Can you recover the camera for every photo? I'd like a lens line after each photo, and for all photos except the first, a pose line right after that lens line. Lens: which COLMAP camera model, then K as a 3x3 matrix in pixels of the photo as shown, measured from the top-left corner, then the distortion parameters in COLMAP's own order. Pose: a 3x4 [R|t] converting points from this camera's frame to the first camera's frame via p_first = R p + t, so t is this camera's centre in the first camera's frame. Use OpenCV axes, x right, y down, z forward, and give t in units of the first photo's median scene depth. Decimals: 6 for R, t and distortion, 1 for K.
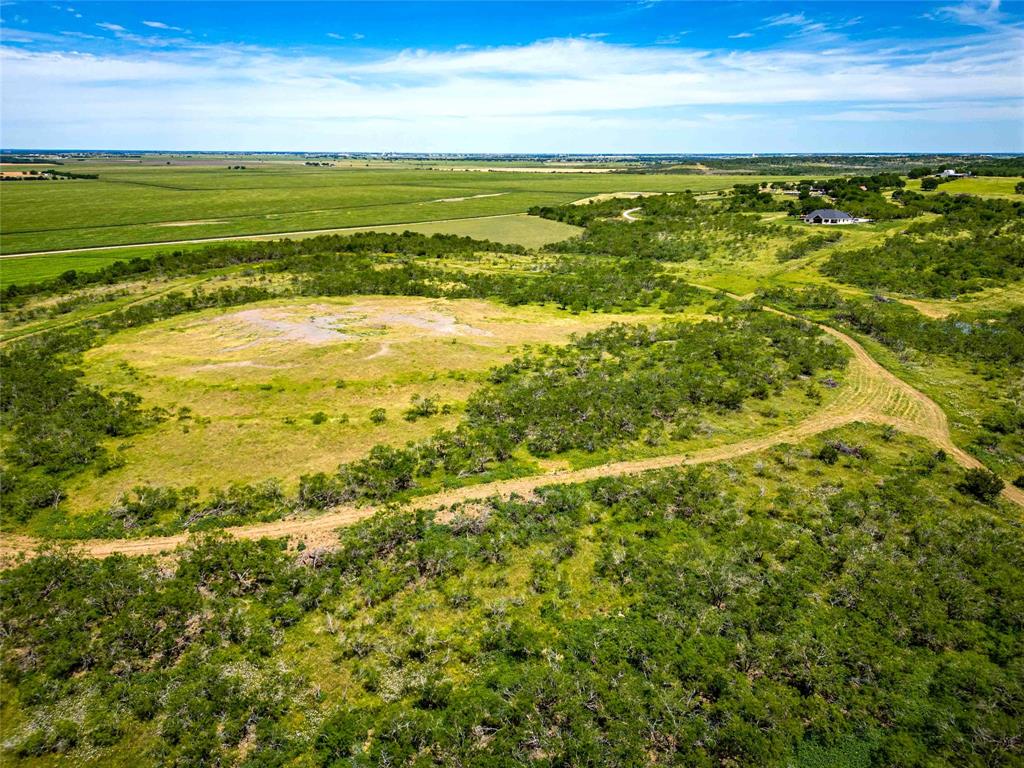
lens RADIAL K [[743.2, 0, 494.8], [0, 743.2, 386.8], [0, 0, 1]] dist [0.073267, -0.069870]
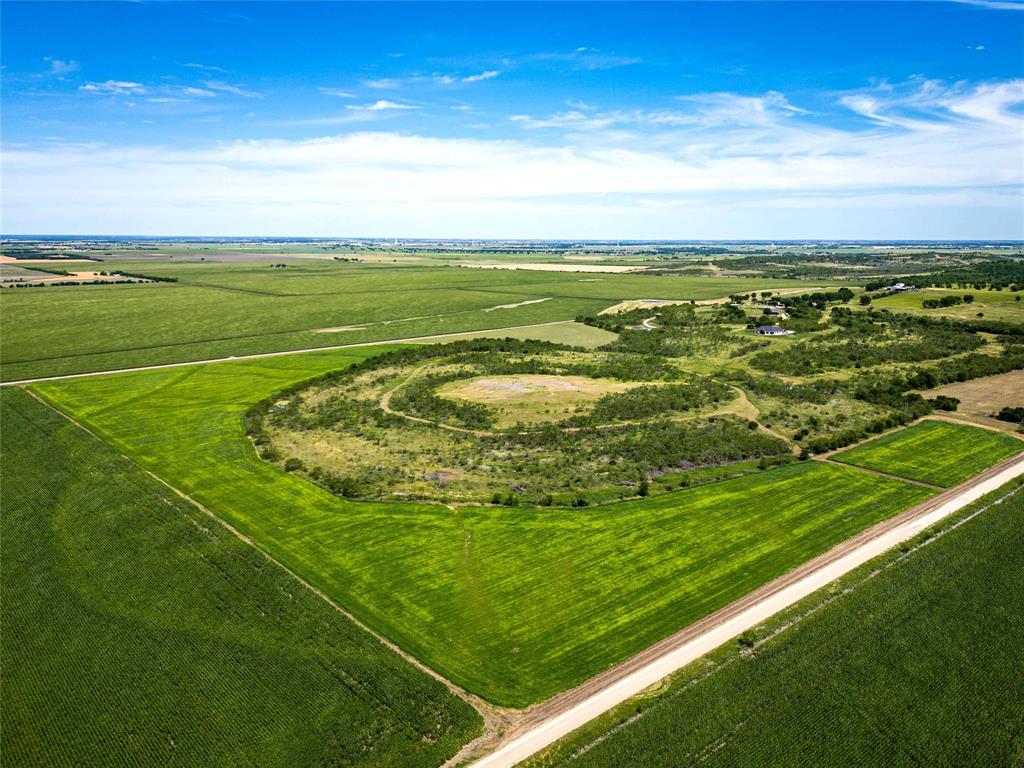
lens RADIAL K [[774.5, 0, 512.0], [0, 774.5, 384.0], [0, 0, 1]] dist [0.073703, -0.092016]
pose [[0.999999, -0.000342, 0.001143, -0.139217], [0.000480, 0.992350, -0.123455, 0.116982], [-0.001092, 0.123456, 0.992349, -0.779856]]
